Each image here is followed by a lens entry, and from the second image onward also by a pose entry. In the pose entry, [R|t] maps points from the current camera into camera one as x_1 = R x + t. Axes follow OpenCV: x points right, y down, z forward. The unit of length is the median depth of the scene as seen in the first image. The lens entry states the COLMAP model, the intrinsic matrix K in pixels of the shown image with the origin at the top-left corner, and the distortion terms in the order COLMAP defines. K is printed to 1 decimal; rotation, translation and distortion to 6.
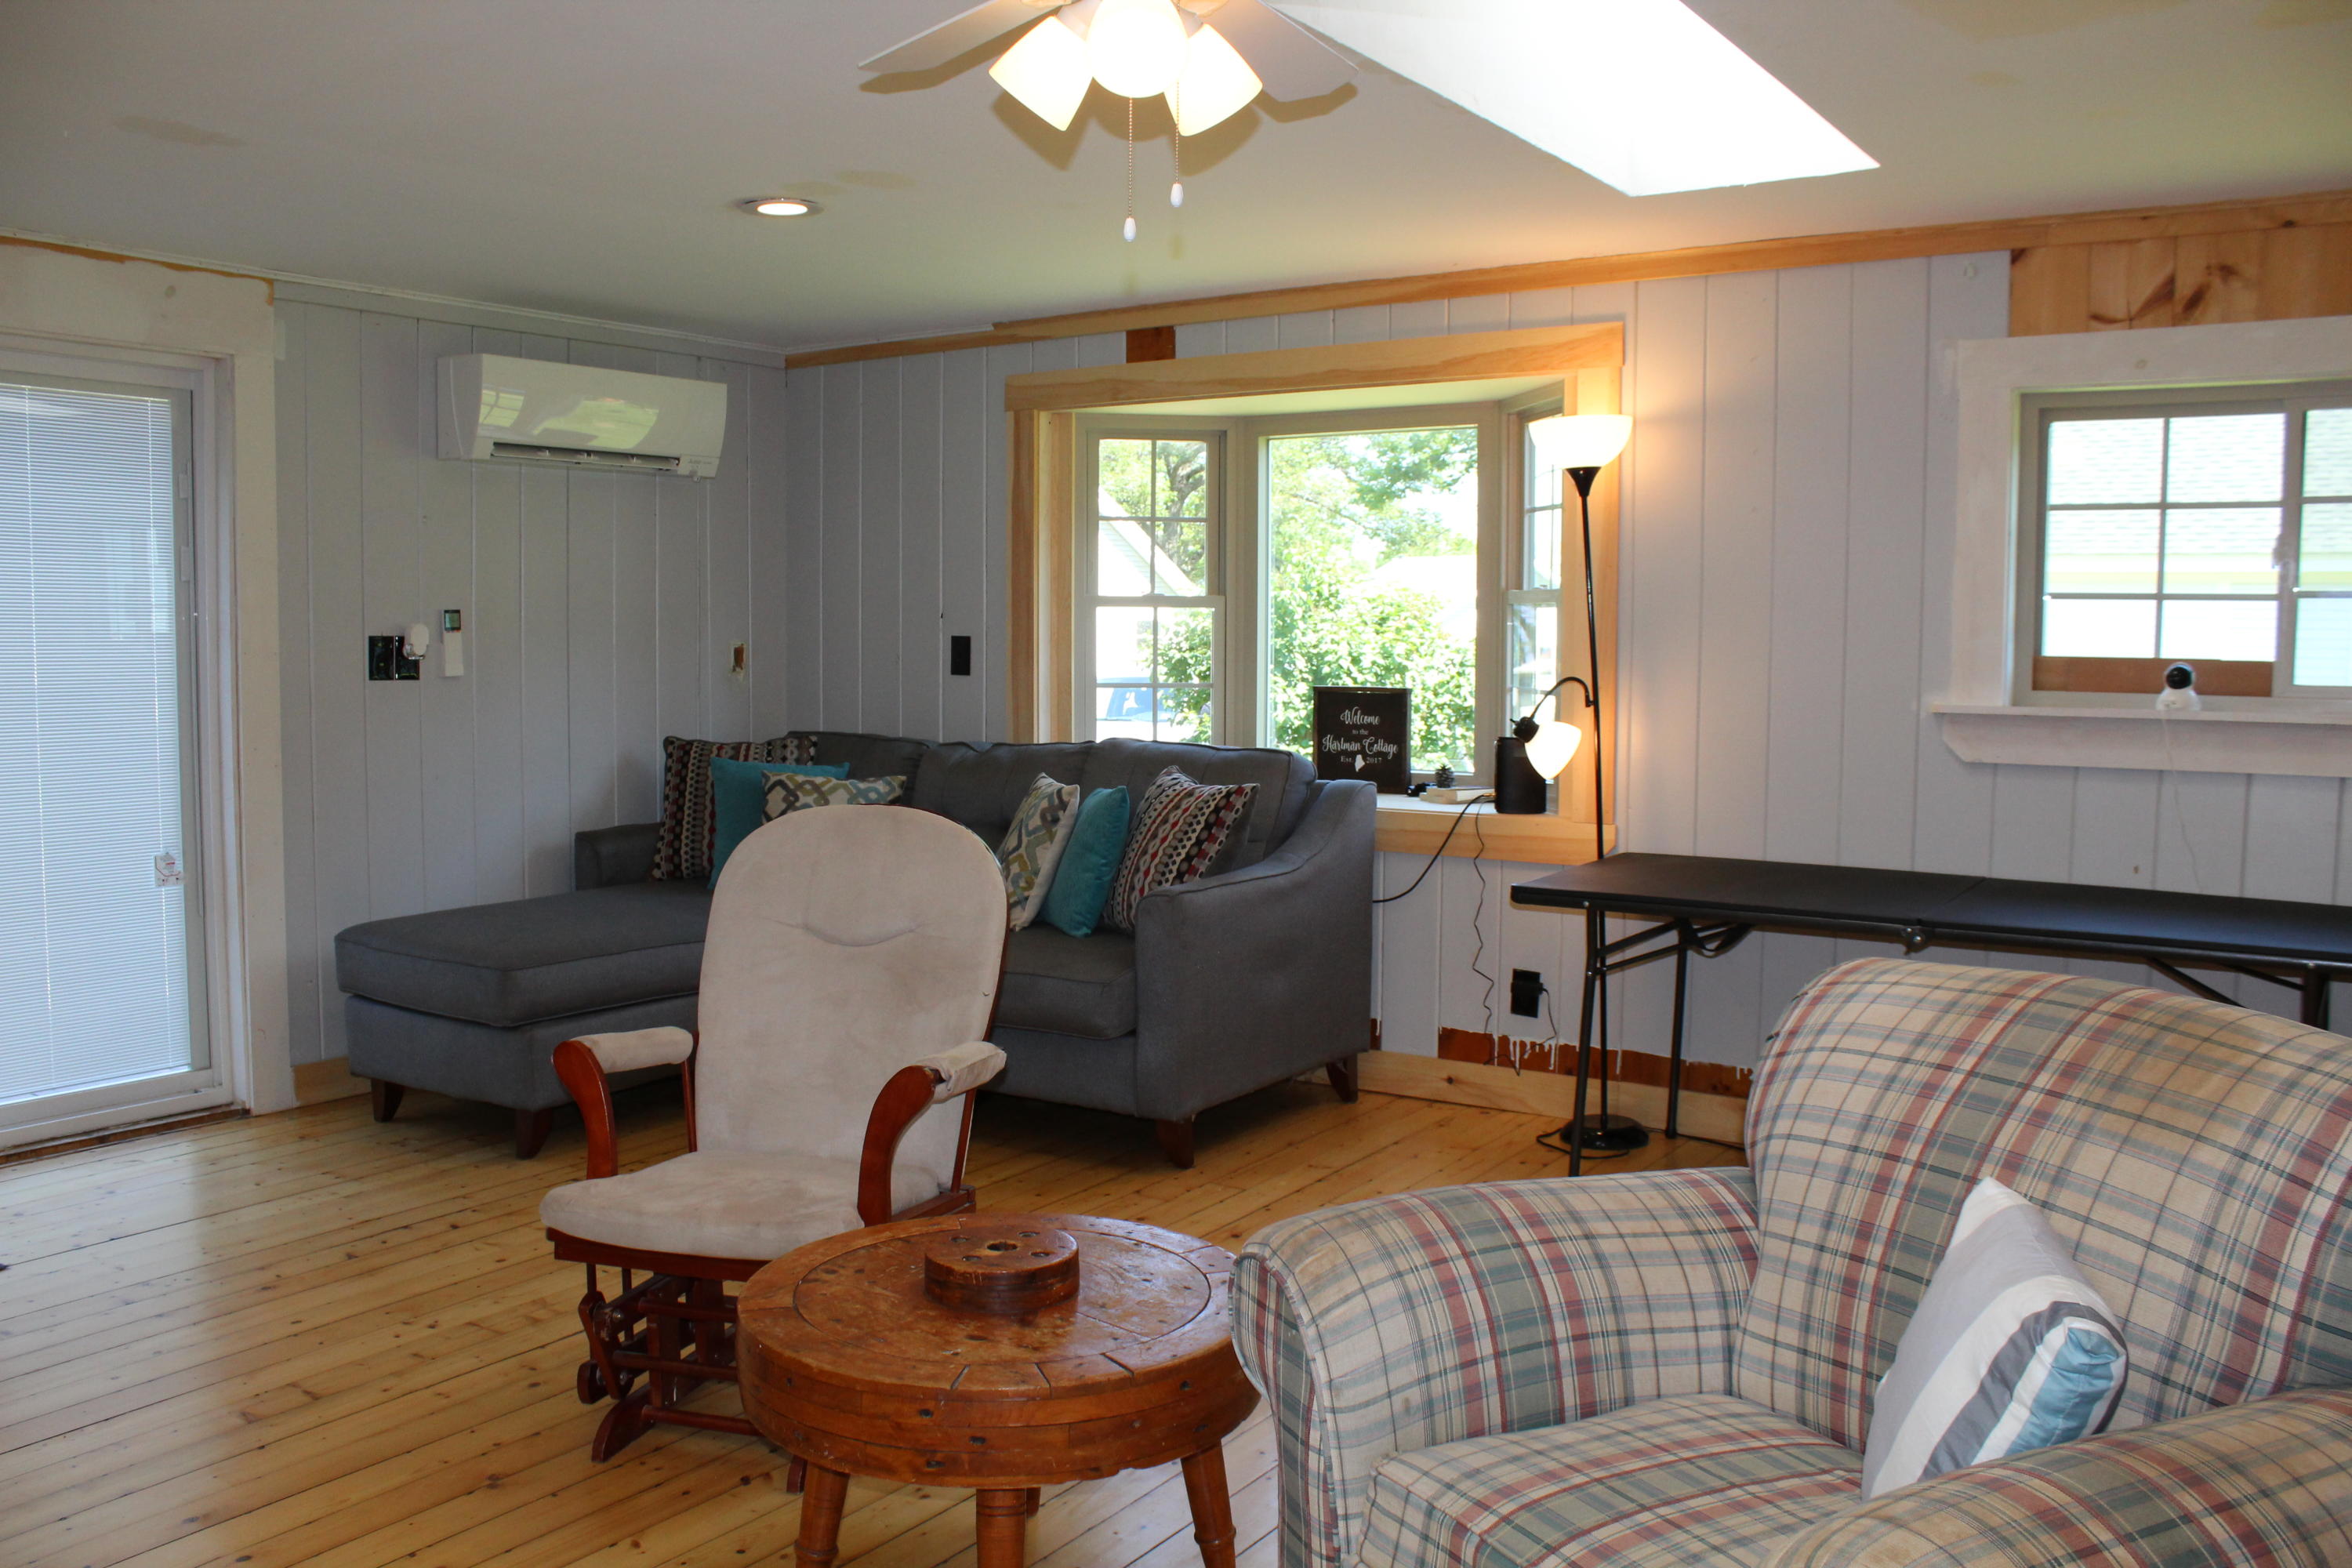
lens RADIAL K [[1948.5, 0, 1157.5], [0, 1948.5, 792.1], [0, 0, 1]] dist [-0.161289, 0.141098]
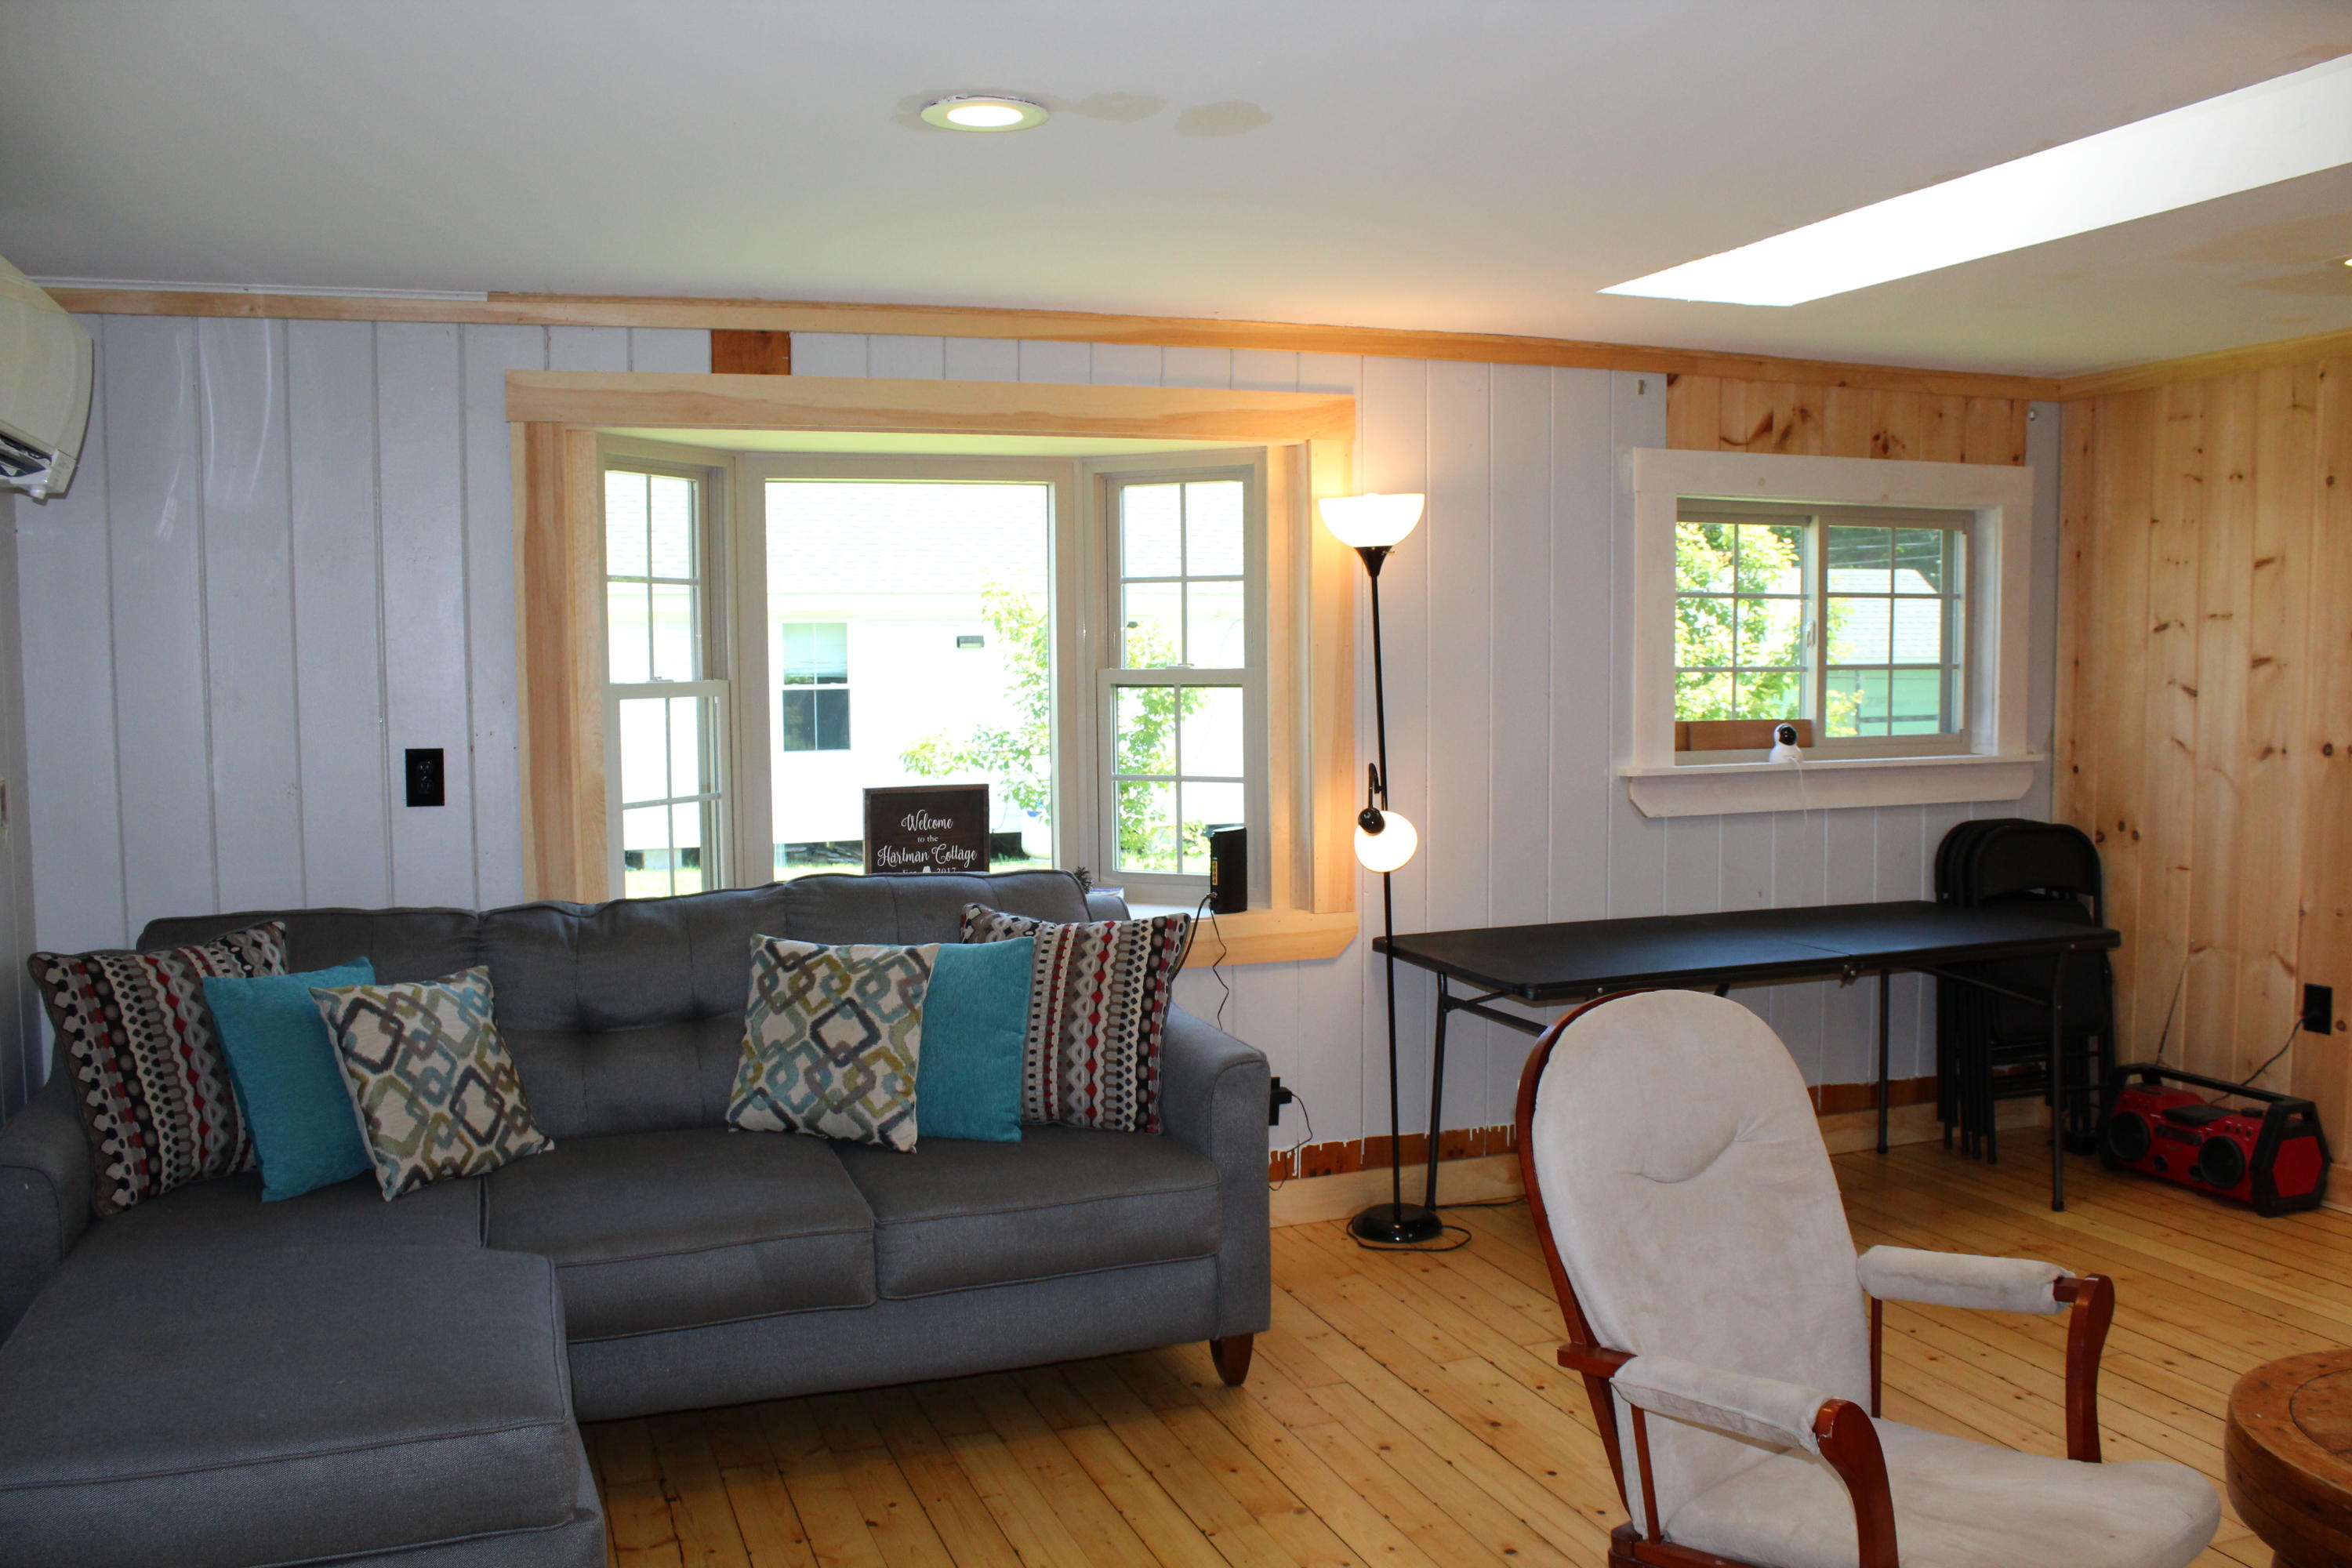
lens RADIAL K [[1948.5, 0, 1157.5], [0, 1948.5, 792.1], [0, 0, 1]] dist [-0.161289, 0.141098]
pose [[0.573740, -0.068111, 0.816200, -0.636644], [0.082237, 0.996291, 0.025332, -0.078274], [-0.814898, 0.052587, 0.577213, 0.528007]]
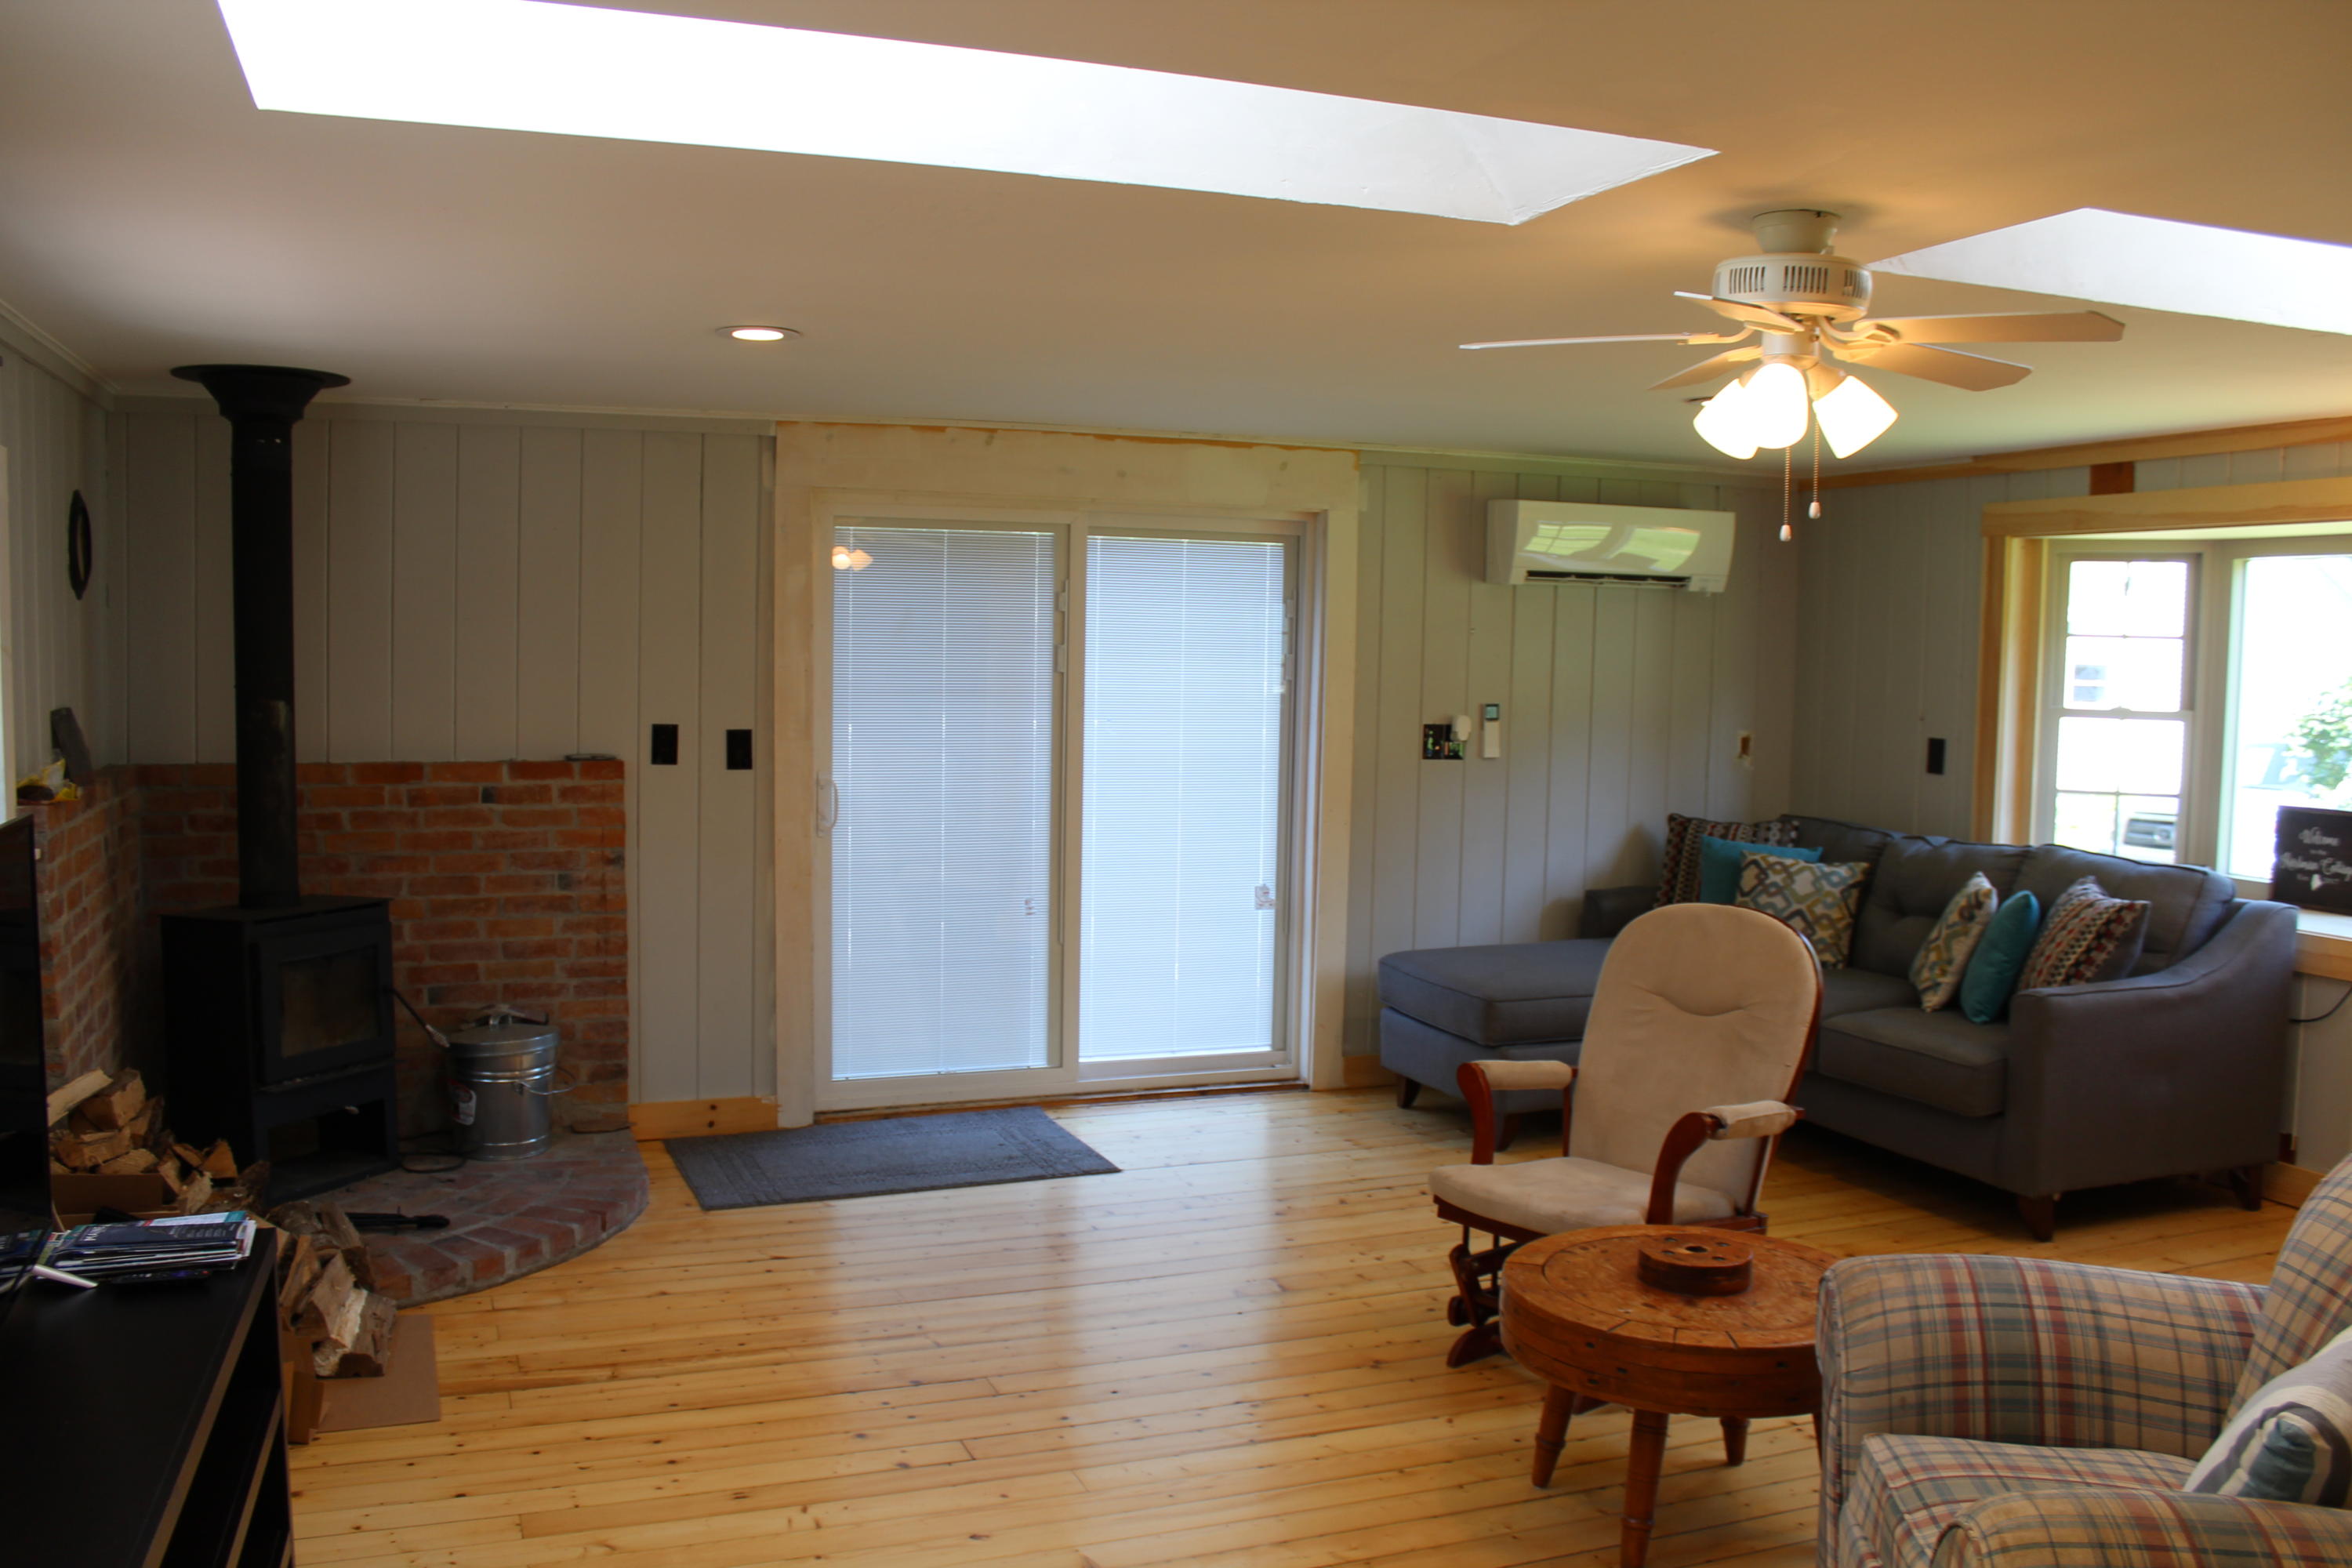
lens RADIAL K [[1948.5, 0, 1157.5], [0, 1948.5, 792.1], [0, 0, 1]] dist [-0.161289, 0.141098]
pose [[0.825845, 0.055053, -0.561203, 0.181895], [-0.061355, 0.998087, 0.007623, -0.039575], [0.560549, 0.028137, 0.827643, -0.182666]]
